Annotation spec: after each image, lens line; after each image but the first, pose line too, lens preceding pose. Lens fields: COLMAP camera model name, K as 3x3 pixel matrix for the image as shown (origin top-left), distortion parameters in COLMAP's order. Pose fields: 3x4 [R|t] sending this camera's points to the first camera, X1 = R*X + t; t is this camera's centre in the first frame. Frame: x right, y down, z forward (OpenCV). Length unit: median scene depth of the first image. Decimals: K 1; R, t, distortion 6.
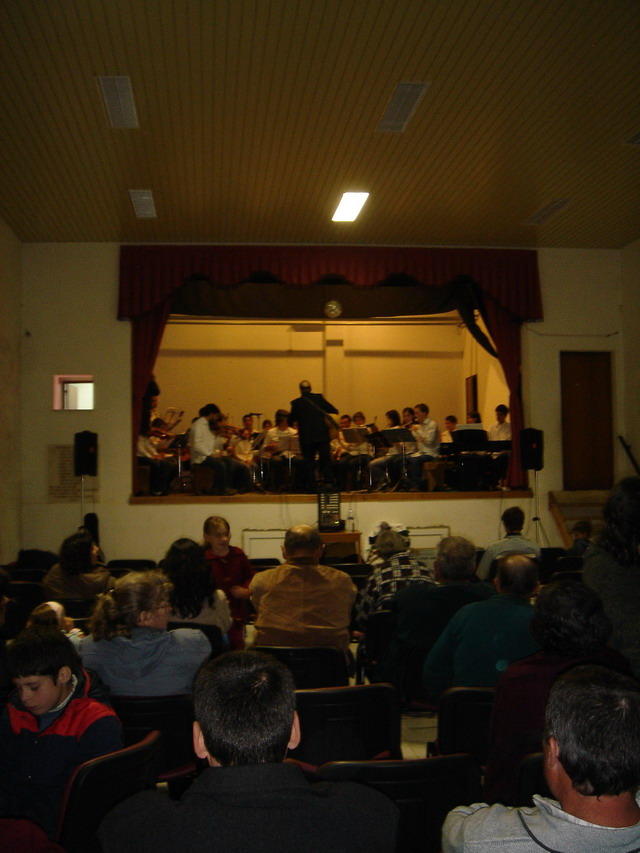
lens RADIAL K [[934.3, 0, 320.0], [0, 934.3, 426.5], [0, 0, 1]] dist [-0.196054, 0.000135]
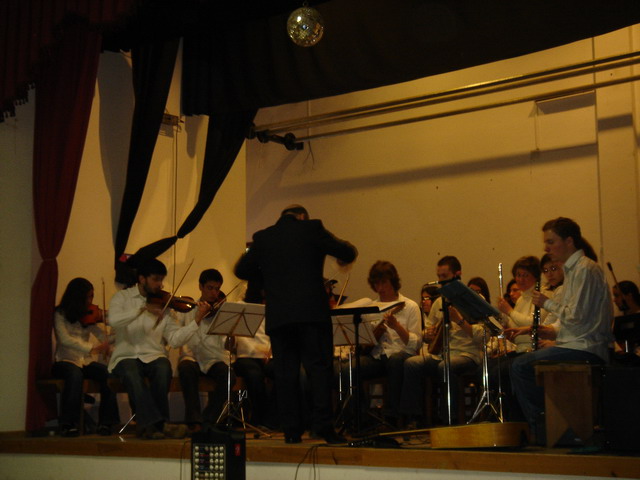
lens RADIAL K [[1051.4, 0, 320.0], [0, 1051.4, 240.0], [0, 0, 1]] dist [0.020225, -0.017824]
pose [[0.738259, -0.092159, -0.668192, 0.359348], [0.038982, 0.994796, -0.094137, 0.024941], [0.673390, 0.043450, 0.738009, 0.649136]]
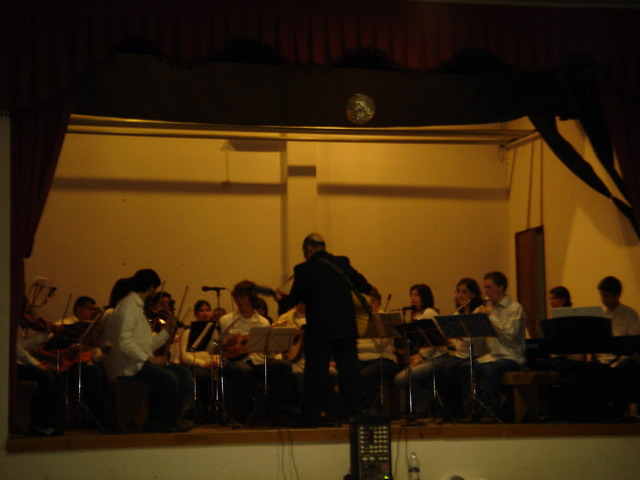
lens RADIAL K [[1494.2, 0, 320.0], [0, 1494.2, 240.0], [0, 0, 1]] dist [0.345384, -0.176187]
pose [[0.988249, 0.008902, 0.152595, -0.157542], [-0.000692, 0.998553, -0.053768, 0.007073], [-0.152853, 0.053031, 0.986825, 0.082300]]
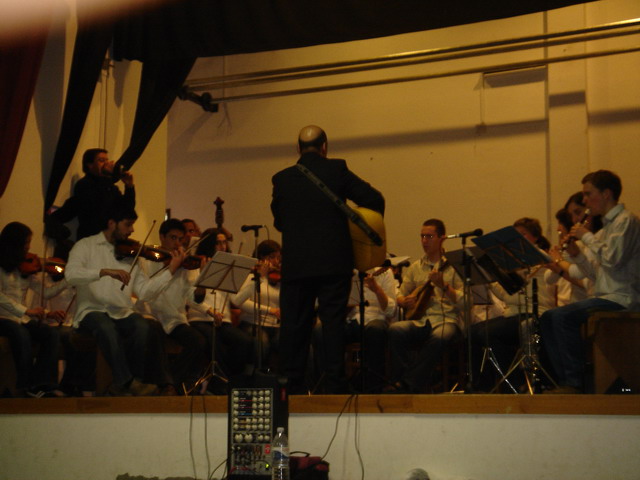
lens RADIAL K [[1154.4, 0, 320.0], [0, 1154.4, 240.0], [0, 0, 1]] dist [0.030507, 0.307388]
pose [[0.862984, -0.063307, -0.501250, 0.271068], [0.014273, 0.994777, -0.101066, 0.056336], [0.505030, 0.080064, 0.859380, 0.566625]]
